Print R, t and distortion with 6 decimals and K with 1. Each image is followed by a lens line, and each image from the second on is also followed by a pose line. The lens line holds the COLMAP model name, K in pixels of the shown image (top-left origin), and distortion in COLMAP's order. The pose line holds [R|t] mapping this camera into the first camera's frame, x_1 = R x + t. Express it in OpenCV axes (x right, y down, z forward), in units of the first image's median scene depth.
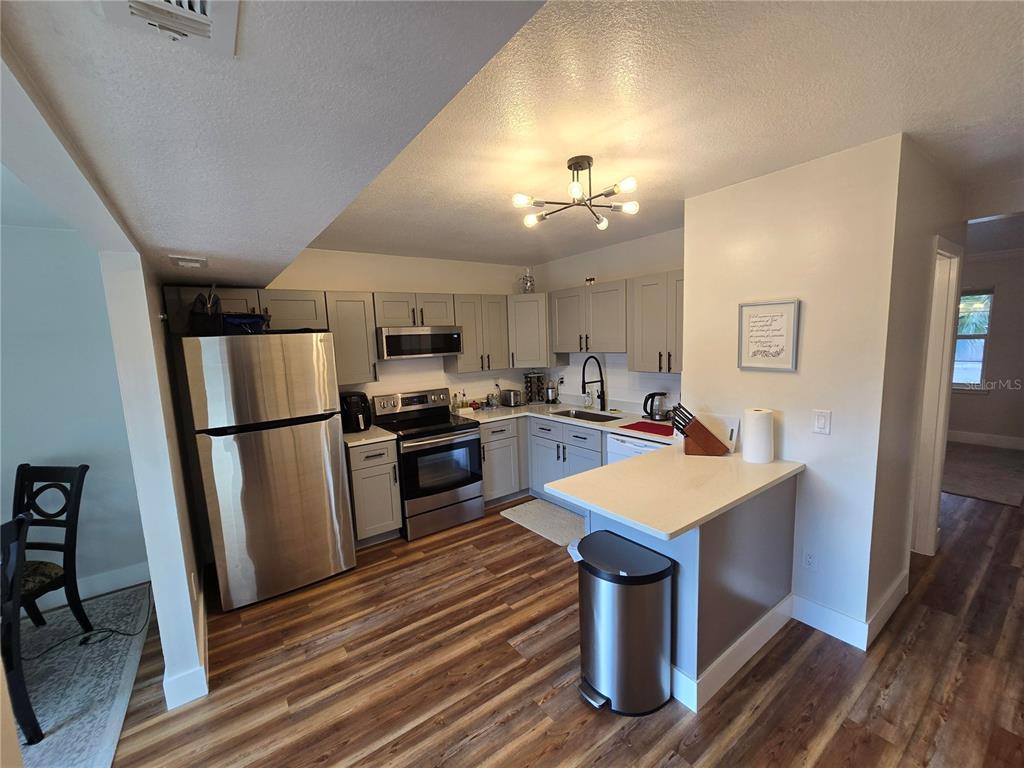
lens RADIAL K [[420.2, 0, 513.1], [0, 420.2, 387.4], [0, 0, 1]] dist [-0.007976, 0.000065]
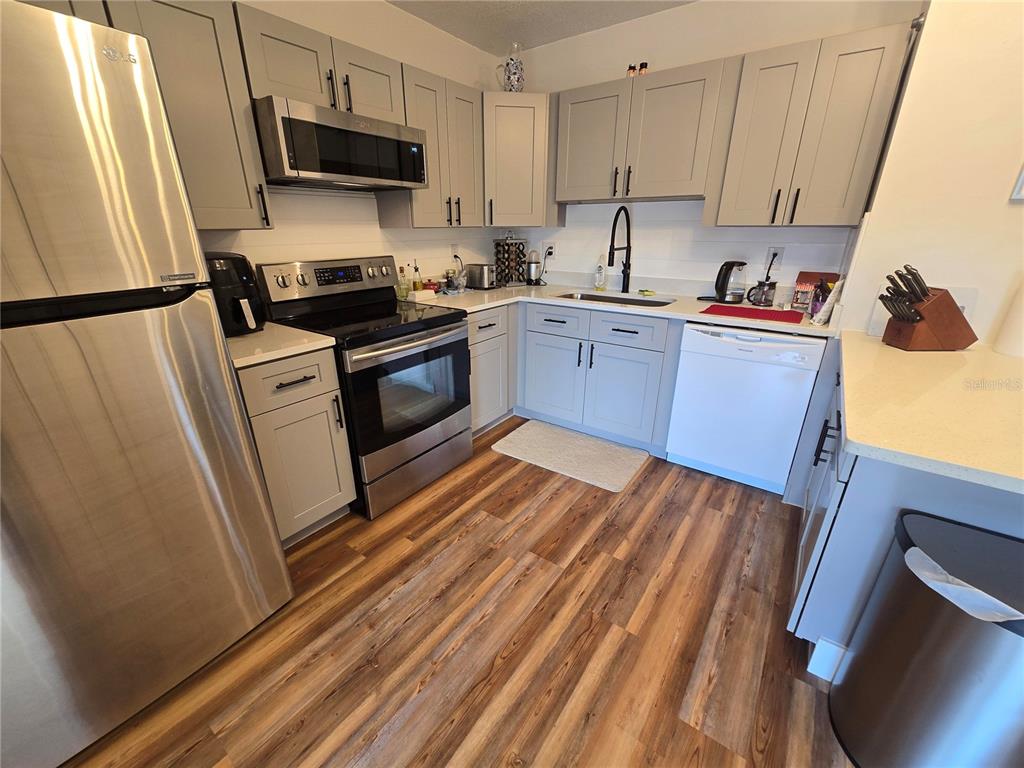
lens RADIAL K [[420.2, 0, 510.5], [0, 420.2, 389.0], [0, 0, 1]] dist [-0.007976, 0.000065]
pose [[0.951300, -0.075341, 0.298919, -0.217098], [0.001043, 0.970455, 0.241279, 0.048130], [-0.308266, -0.229217, 0.923272, 0.427997]]
